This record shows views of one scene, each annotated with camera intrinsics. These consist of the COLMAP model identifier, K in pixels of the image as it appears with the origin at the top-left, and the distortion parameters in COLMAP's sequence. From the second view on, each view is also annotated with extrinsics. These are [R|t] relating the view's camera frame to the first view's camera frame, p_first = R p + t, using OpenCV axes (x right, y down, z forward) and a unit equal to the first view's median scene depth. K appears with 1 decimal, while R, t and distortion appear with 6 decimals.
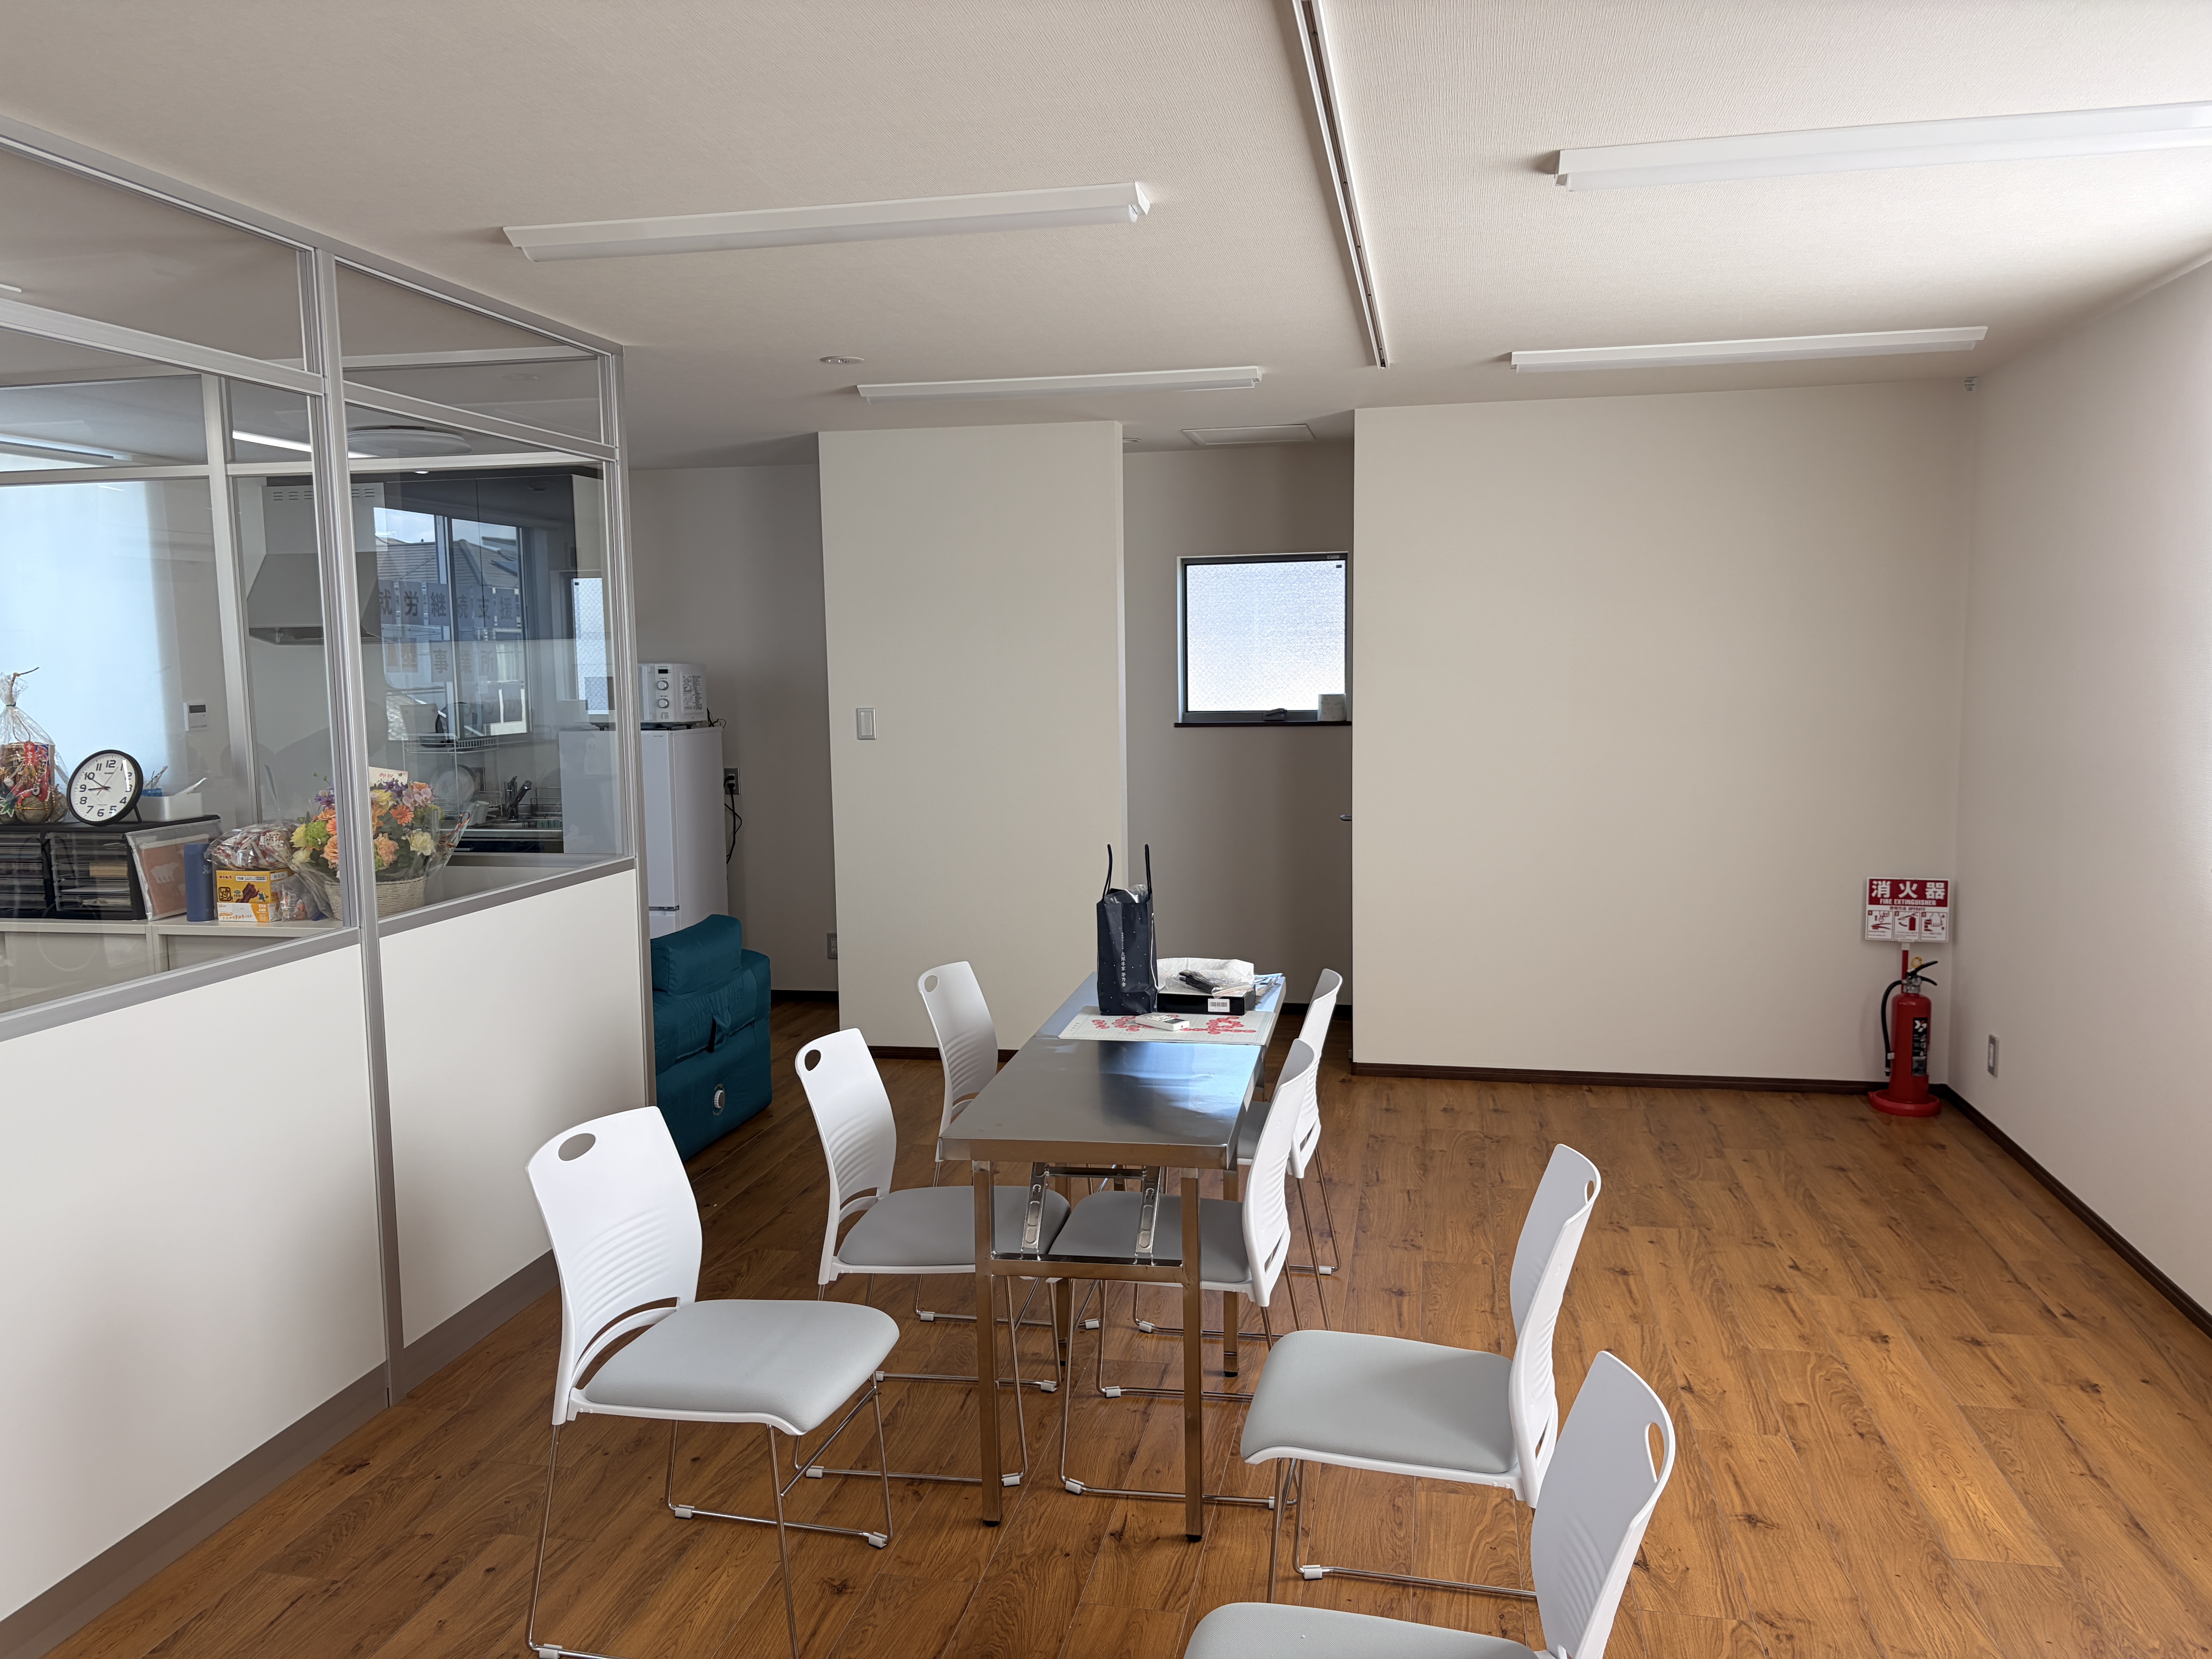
lens RADIAL K [[1676.9, 0, 1106.0], [0, 1676.9, 829.5], [0, 0, 1]] dist [0.022887, -0.000497]
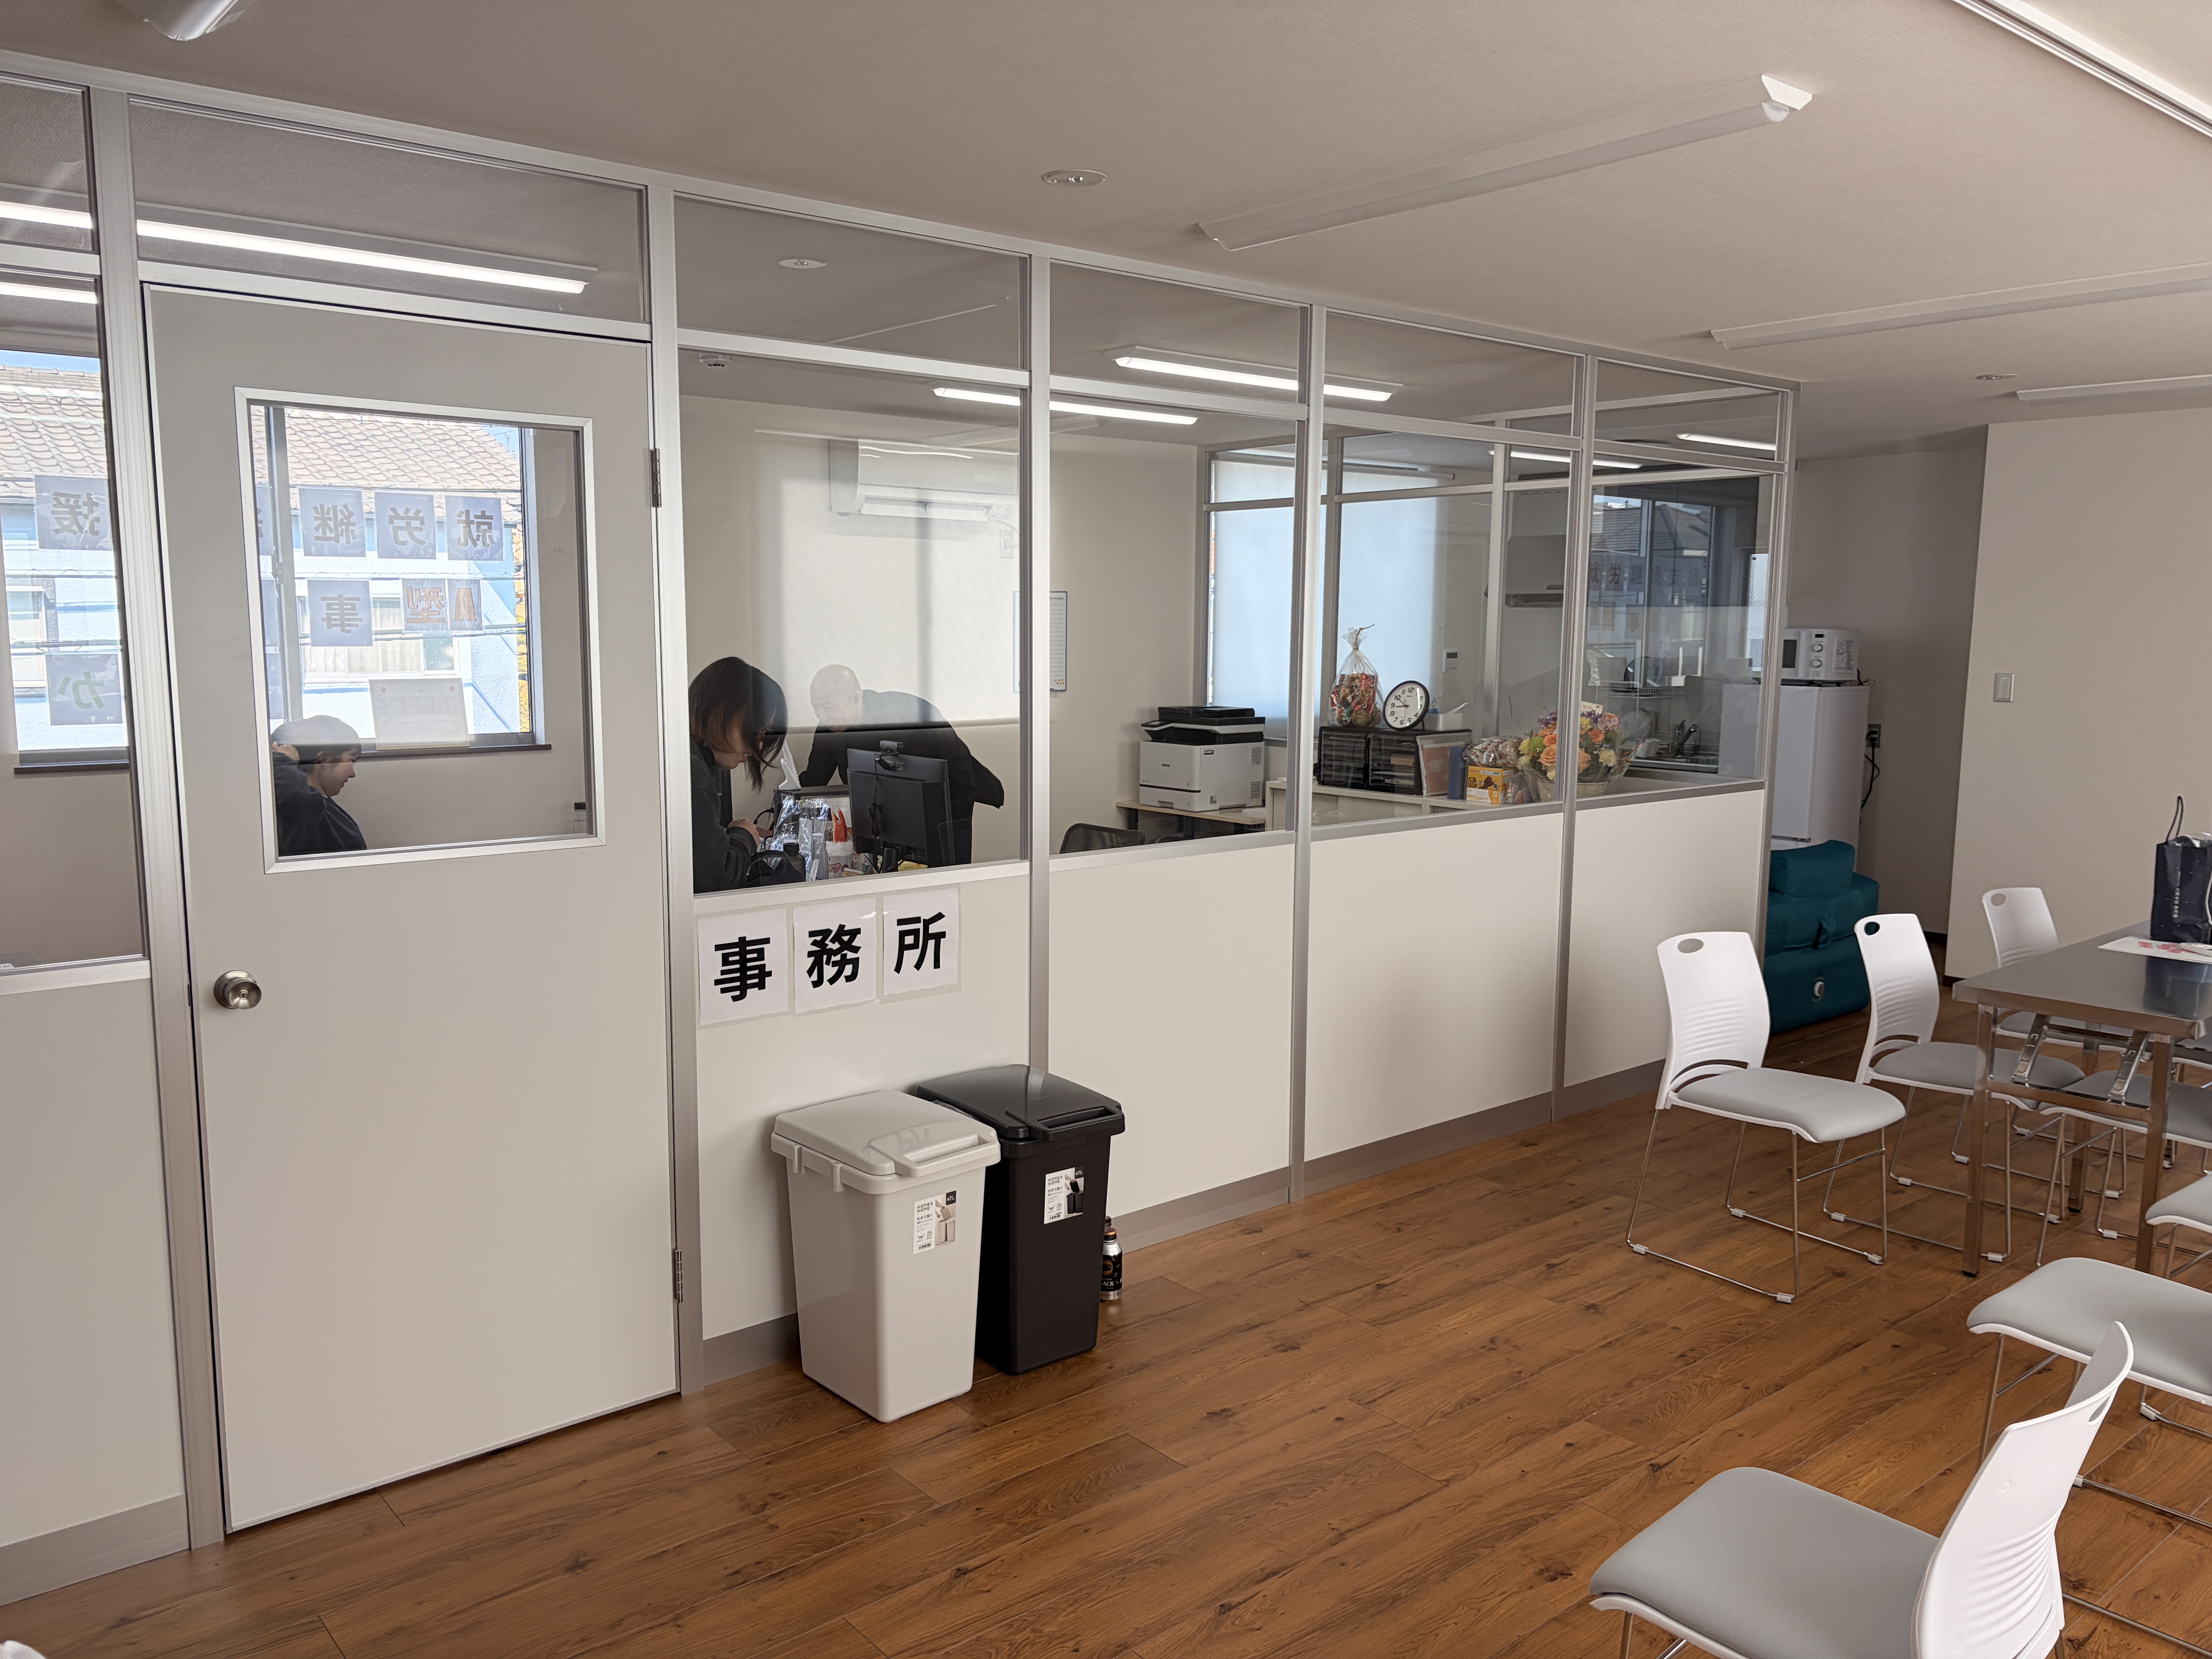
lens RADIAL K [[1676.9, 0, 1106.0], [0, 1676.9, 829.5], [0, 0, 1]] dist [0.022887, -0.000497]
pose [[0.779890, 0.102642, -0.617443, 0.122314], [-0.087649, 0.994652, 0.054640, 0.027094], [0.619749, 0.011505, 0.784715, -0.316602]]
